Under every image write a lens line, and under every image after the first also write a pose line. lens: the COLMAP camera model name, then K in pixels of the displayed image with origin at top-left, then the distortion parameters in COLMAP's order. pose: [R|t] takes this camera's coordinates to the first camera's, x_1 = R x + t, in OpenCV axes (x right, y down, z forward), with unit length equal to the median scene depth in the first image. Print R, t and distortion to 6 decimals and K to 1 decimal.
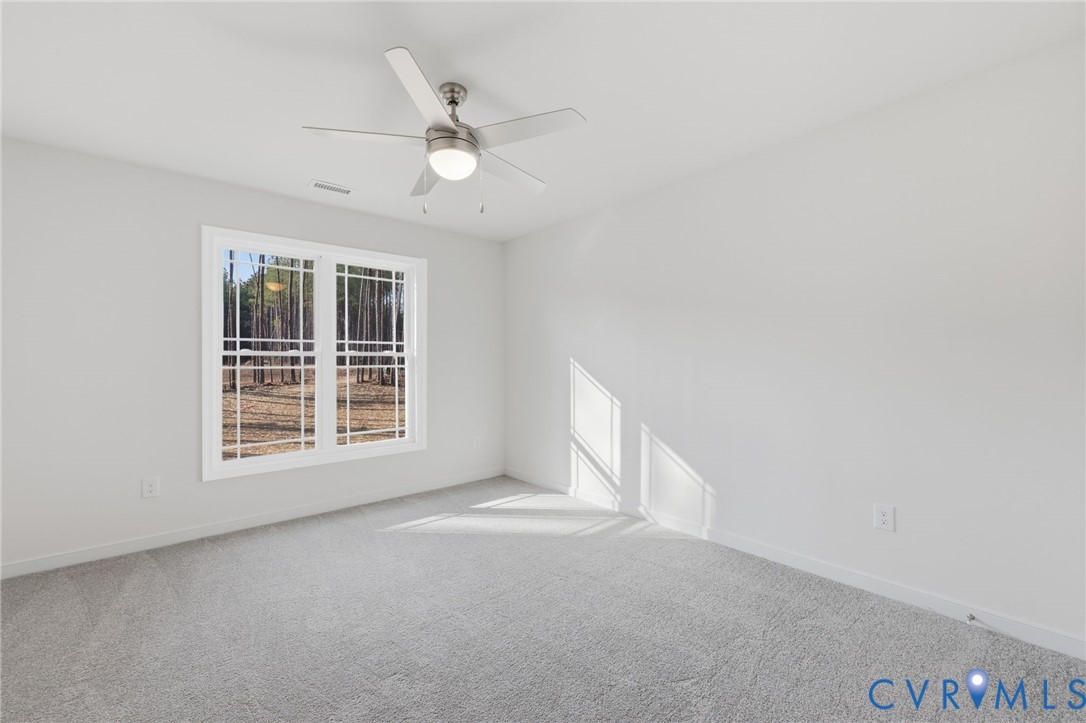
lens RADIAL K [[445.9, 0, 540.0], [0, 445.9, 367.6], [0, 0, 1]] dist [0.000159, -0.000052]
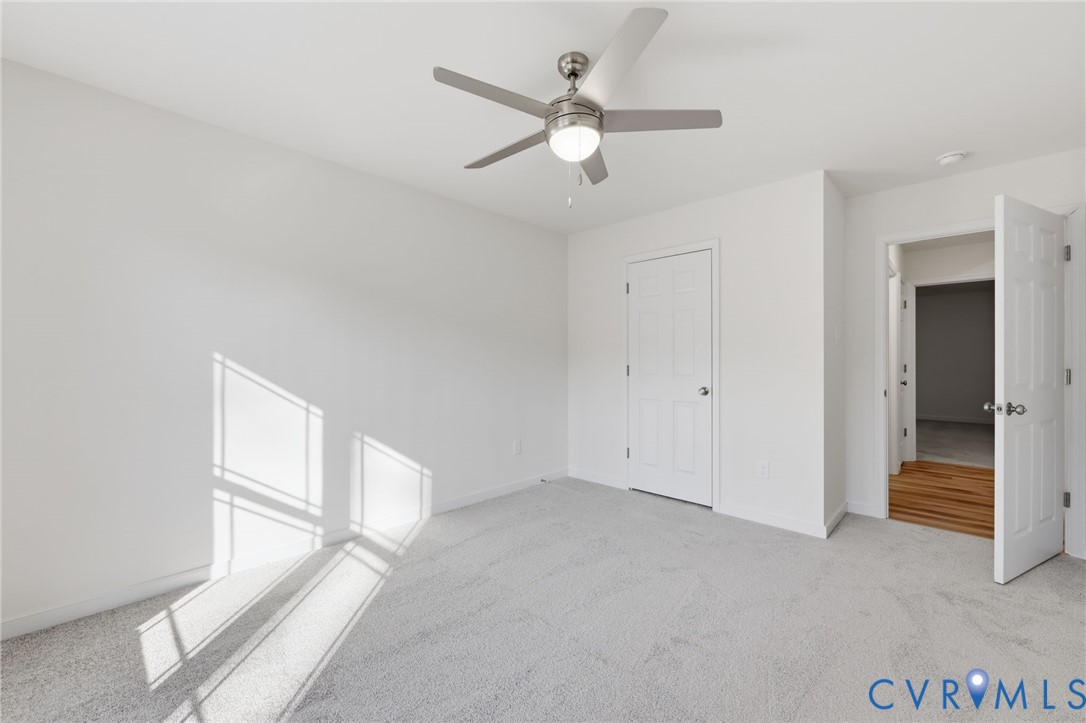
lens RADIAL K [[445.9, 0, 540.0], [0, 445.9, 367.6], [0, 0, 1]] dist [0.000159, -0.000052]
pose [[-0.099300, -0.013017, 0.994972, -0.643650], [0.009422, 0.999857, 0.014021, -0.006119], [-0.995013, 0.010766, -0.099163, 0.680044]]
